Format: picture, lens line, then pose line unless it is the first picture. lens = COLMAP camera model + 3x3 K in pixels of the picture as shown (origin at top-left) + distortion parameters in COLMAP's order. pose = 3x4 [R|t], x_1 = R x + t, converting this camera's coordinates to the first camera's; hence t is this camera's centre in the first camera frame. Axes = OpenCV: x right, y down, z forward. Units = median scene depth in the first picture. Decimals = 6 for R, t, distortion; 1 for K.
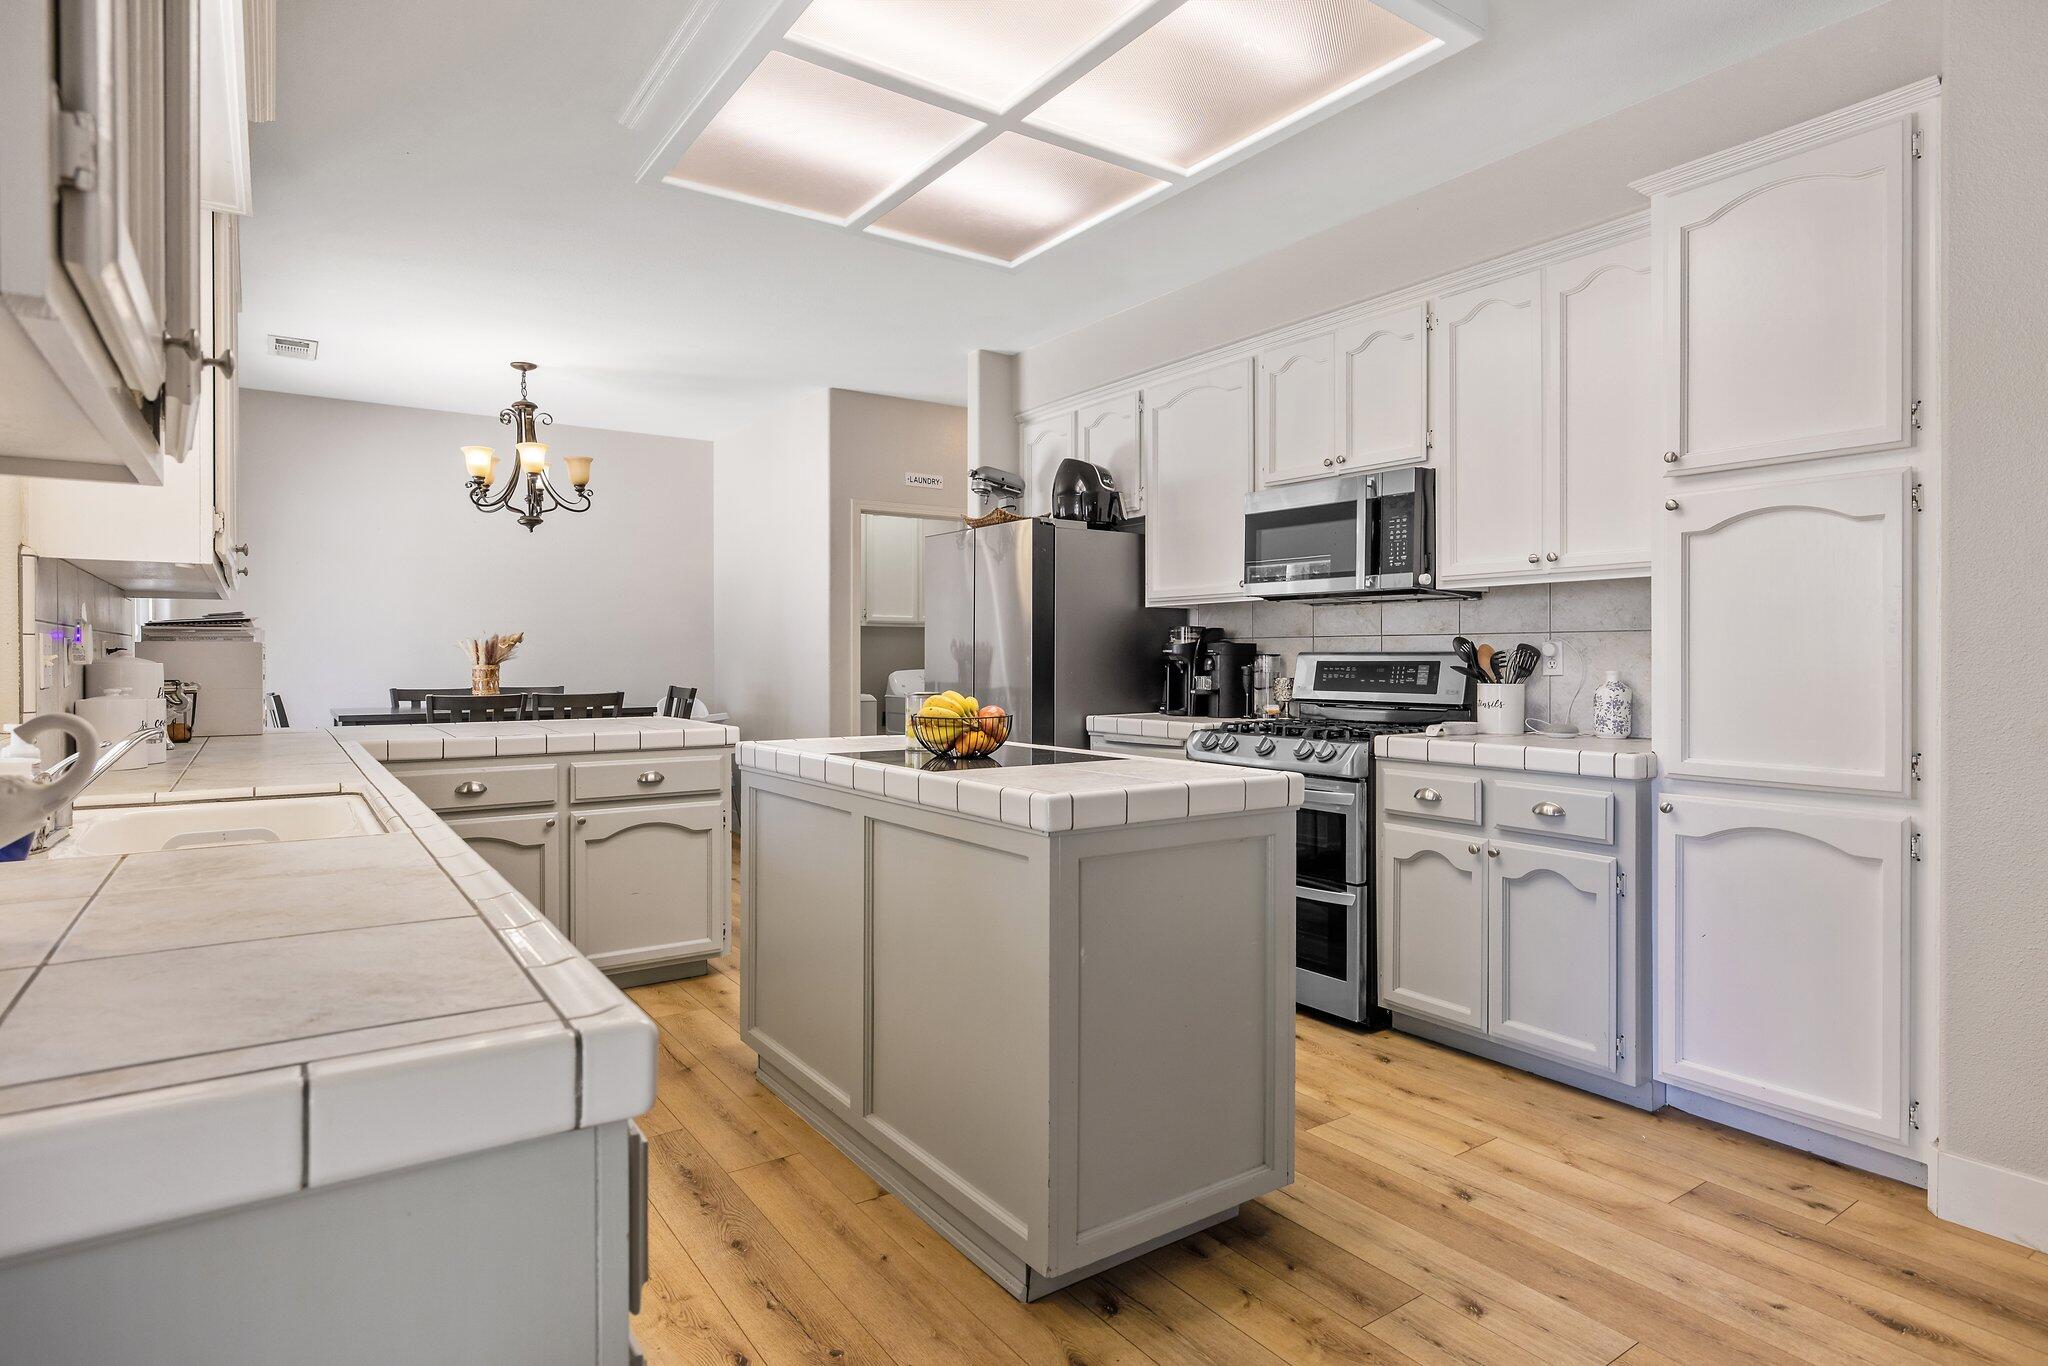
lens RADIAL K [[1101.4, 0, 1034.4], [0, 1101.4, 661.8], [0, 0, 1]] dist [-0.001338, 0.000540]
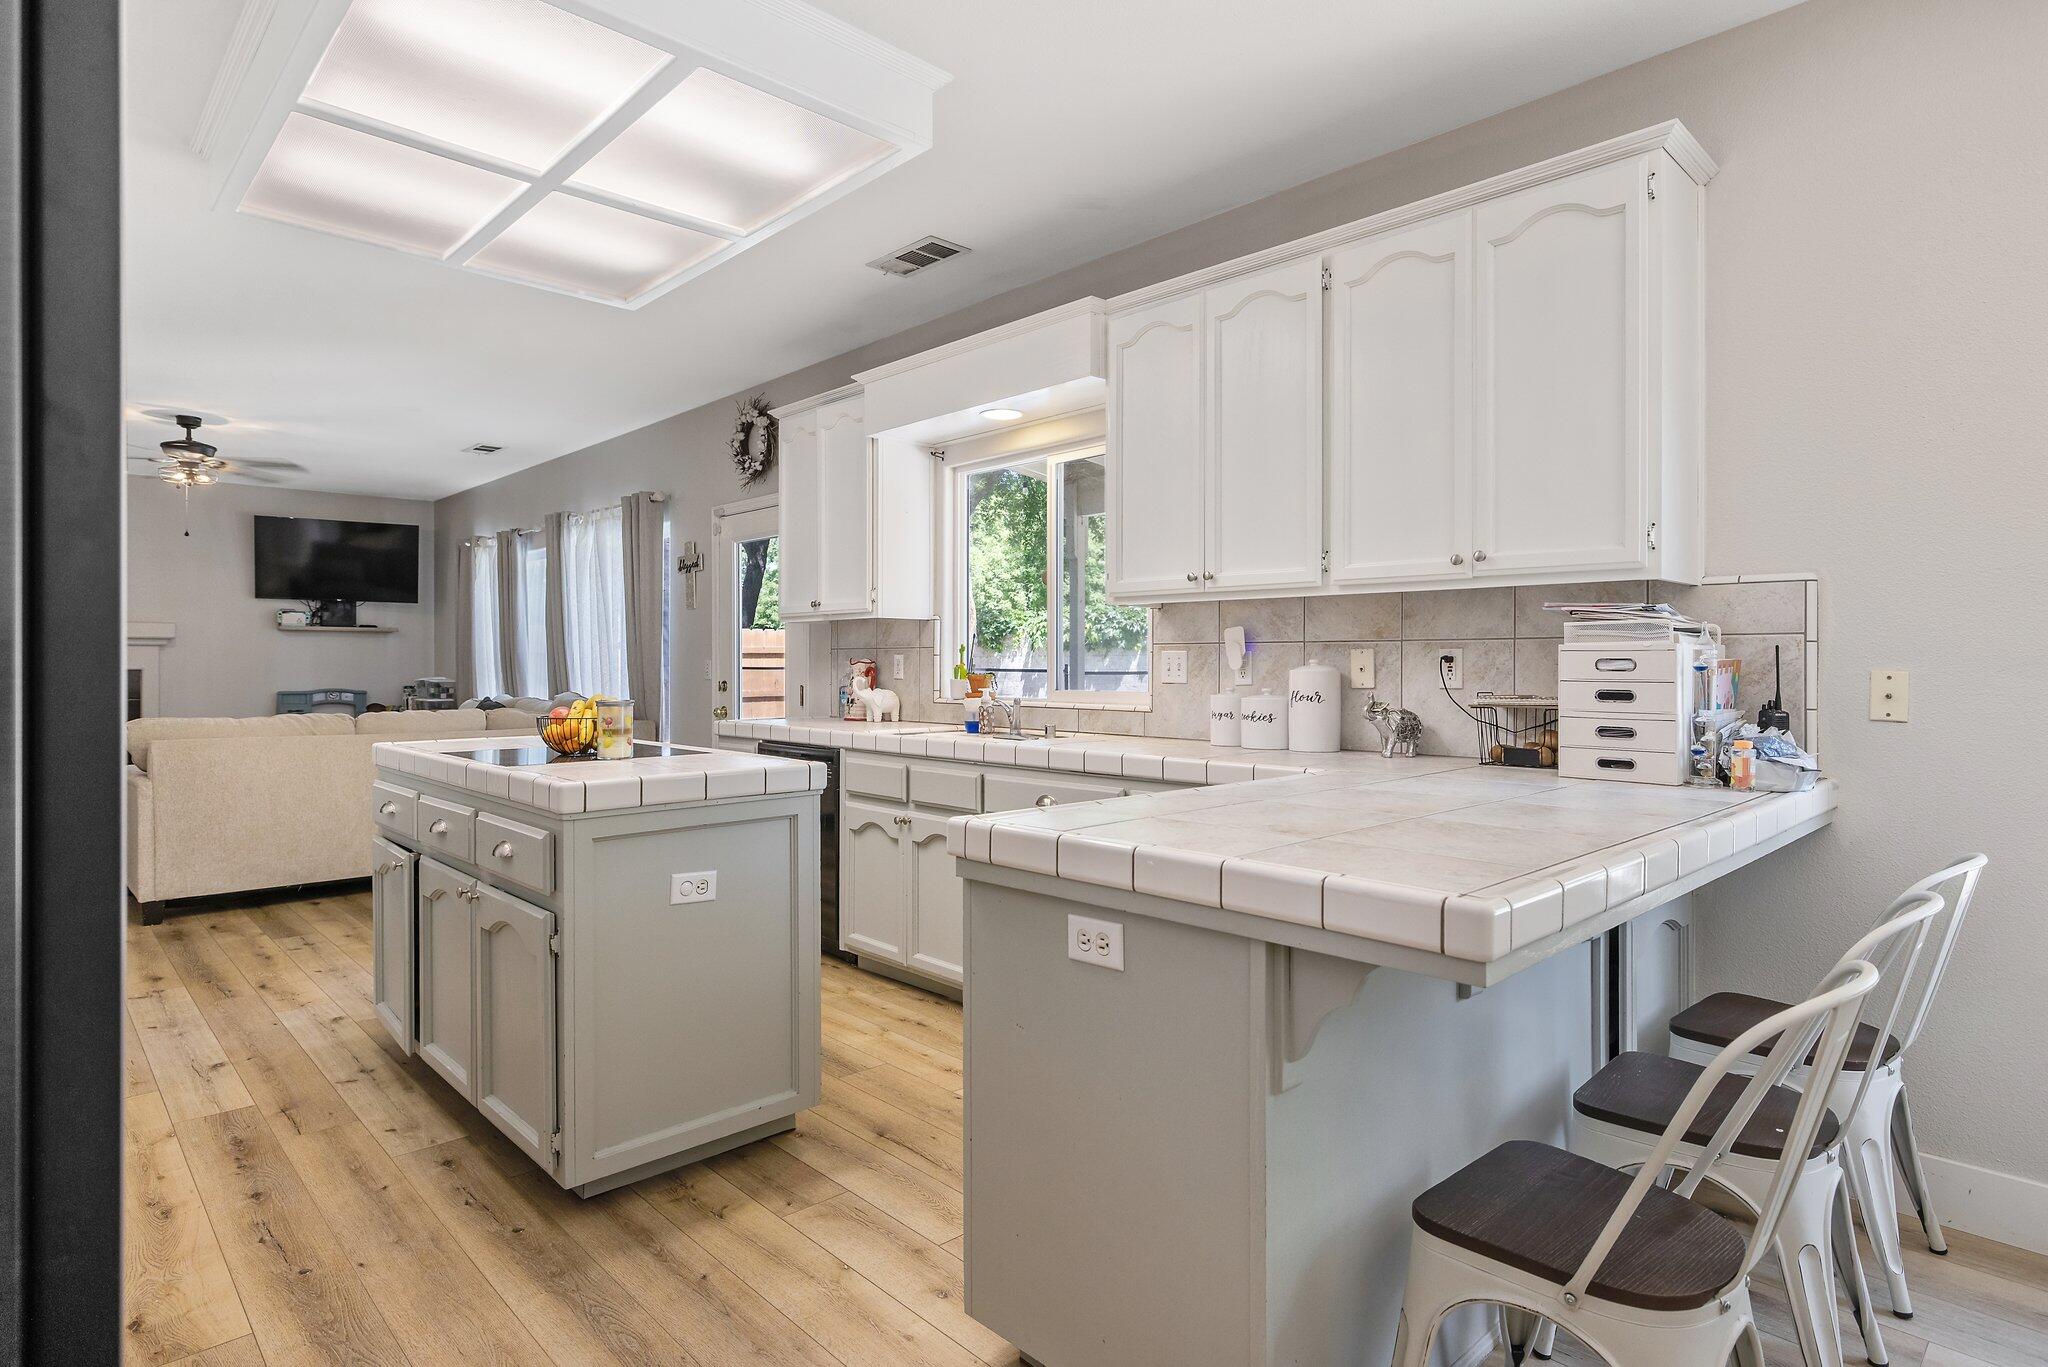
lens RADIAL K [[1090.3, 0, 1002.8], [0, 1090.3, 669.9], [0, 0, 1]] dist [0.001420, 0.001000]
pose [[-0.991907, 0.001090, -0.126964, -0.278755], [-0.000049, 0.999960, 0.008967, -0.007275], [0.126969, 0.008900, -0.991867, 1.736643]]
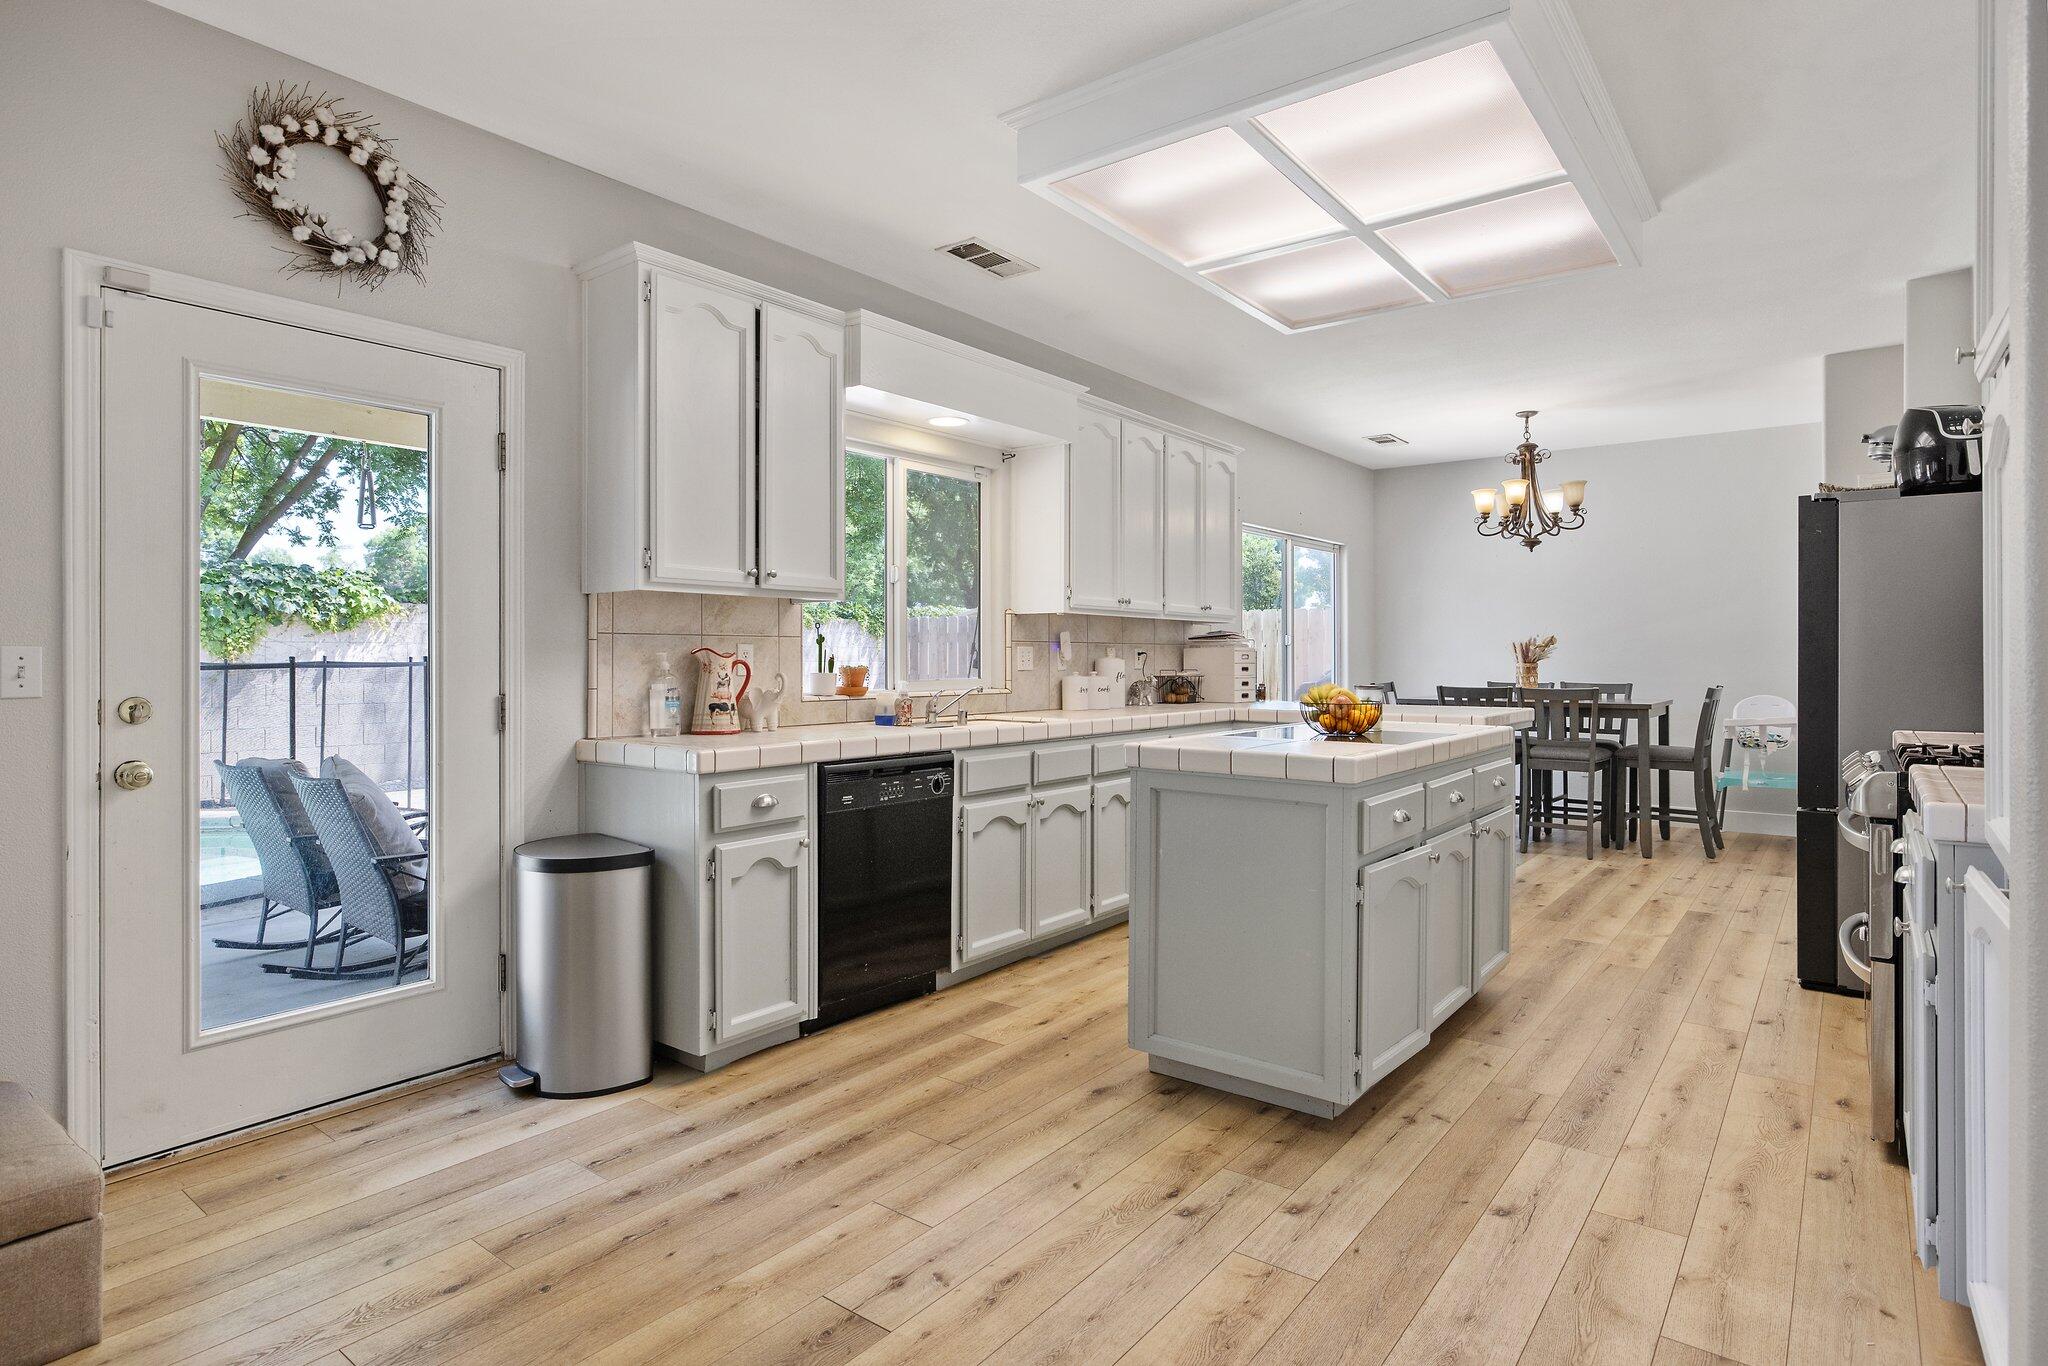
lens RADIAL K [[1084.9, 0, 1030.0], [0, 1084.9, 652.5], [0, 0, 1]] dist [-0.003210, -0.000376]
pose [[0.295346, -0.003266, -0.955385, 0.840600], [-0.003876, 0.999982, -0.004616, -0.001965], [0.955383, 0.005067, 0.295328, 0.225828]]
